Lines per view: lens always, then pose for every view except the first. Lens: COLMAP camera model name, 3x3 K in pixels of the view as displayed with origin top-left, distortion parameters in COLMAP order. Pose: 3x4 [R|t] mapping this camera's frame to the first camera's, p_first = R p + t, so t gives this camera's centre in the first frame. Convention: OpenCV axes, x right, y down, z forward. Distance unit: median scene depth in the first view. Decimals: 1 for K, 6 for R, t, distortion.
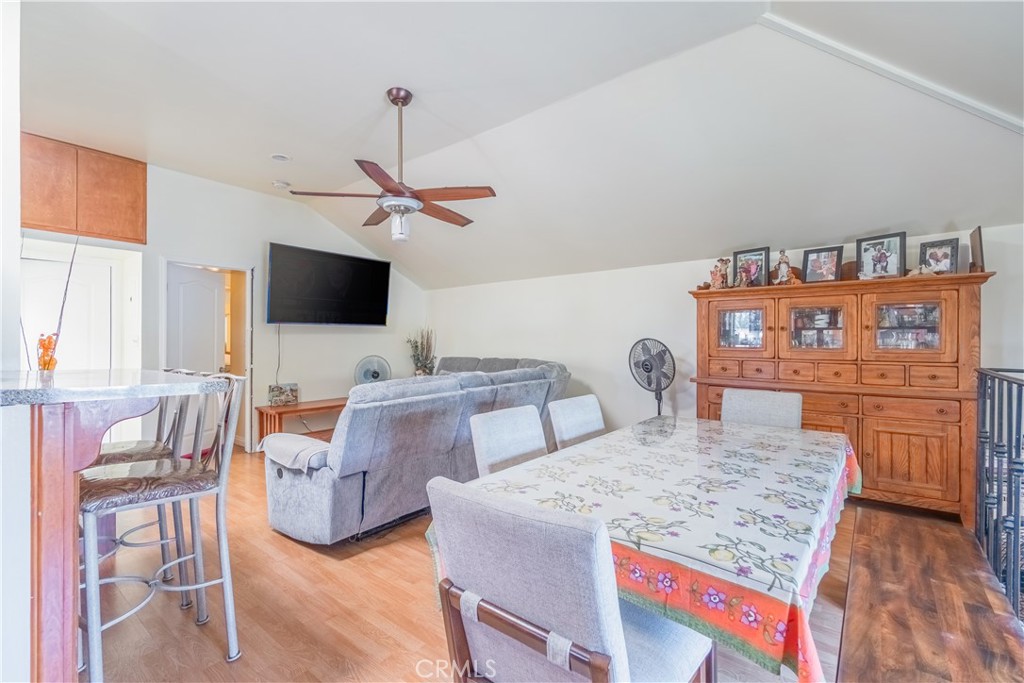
lens RADIAL K [[447.5, 0, 507.7], [0, 447.5, 338.9], [0, 0, 1]] dist [-0.000173, -0.000186]
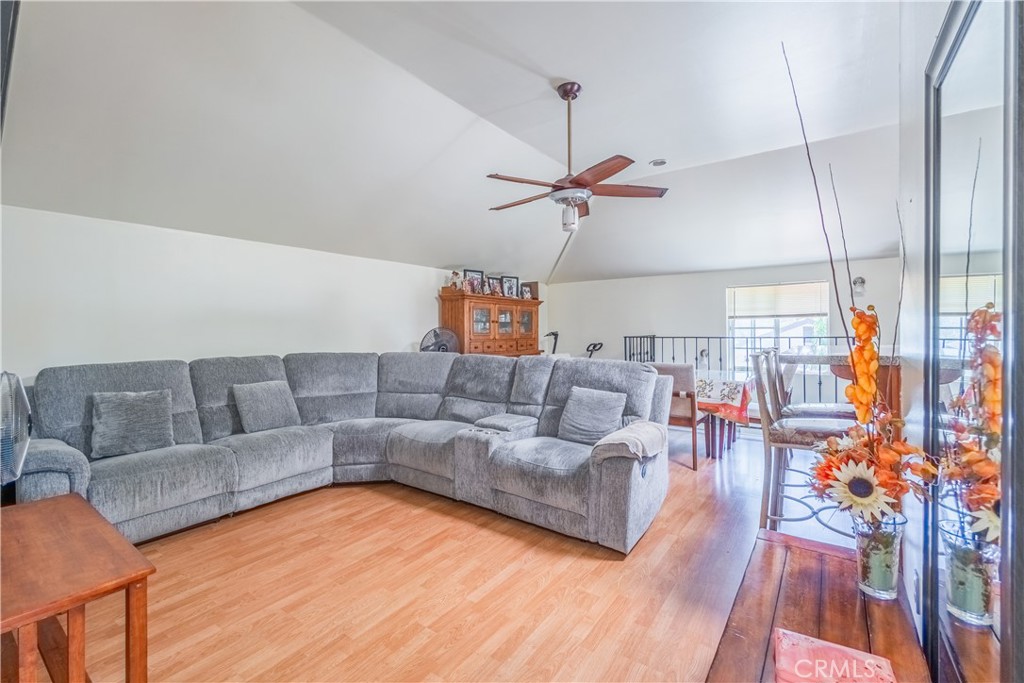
lens RADIAL K [[447.5, 0, 507.7], [0, 447.5, 338.9], [0, 0, 1]] dist [-0.000173, -0.000186]
pose [[-0.054696, -0.023738, 0.998221, -0.870408], [-0.000709, 0.999718, 0.023735, 0.001580], [-0.998503, 0.000591, -0.054698, 0.825018]]
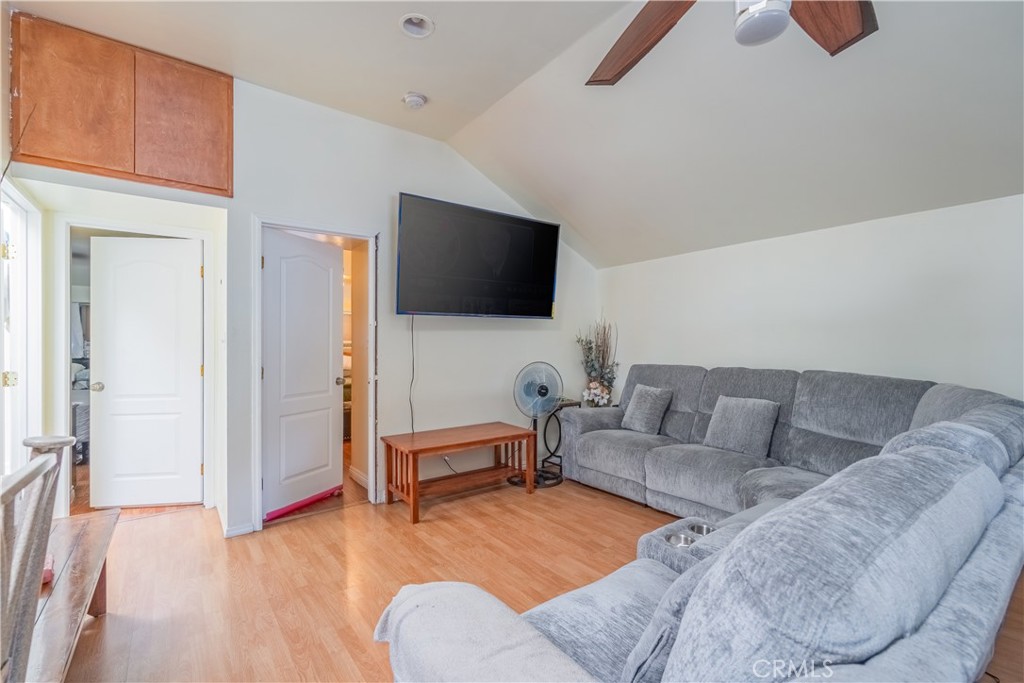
lens RADIAL K [[447.5, 0, 507.7], [0, 447.5, 338.9], [0, 0, 1]] dist [-0.000173, -0.000186]
pose [[0.969345, -0.004699, -0.245657, -0.234435], [0.004245, 0.999988, -0.002378, 0.004970], [0.245665, 0.001262, 0.969354, 0.434013]]
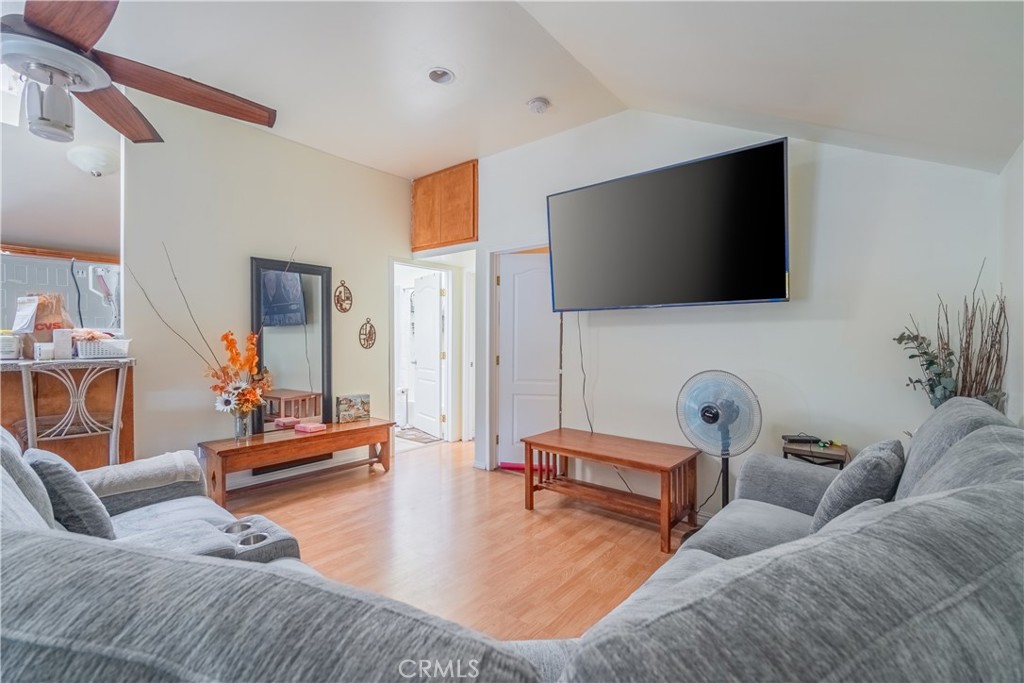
lens RADIAL K [[447.5, 0, 507.7], [0, 447.5, 338.9], [0, 0, 1]] dist [-0.000173, -0.000186]
pose [[-0.005992, 0.000518, -0.999982, 0.187658], [-0.001727, 0.999998, 0.000528, 0.008642], [0.999981, 0.001730, -0.005991, 1.037686]]
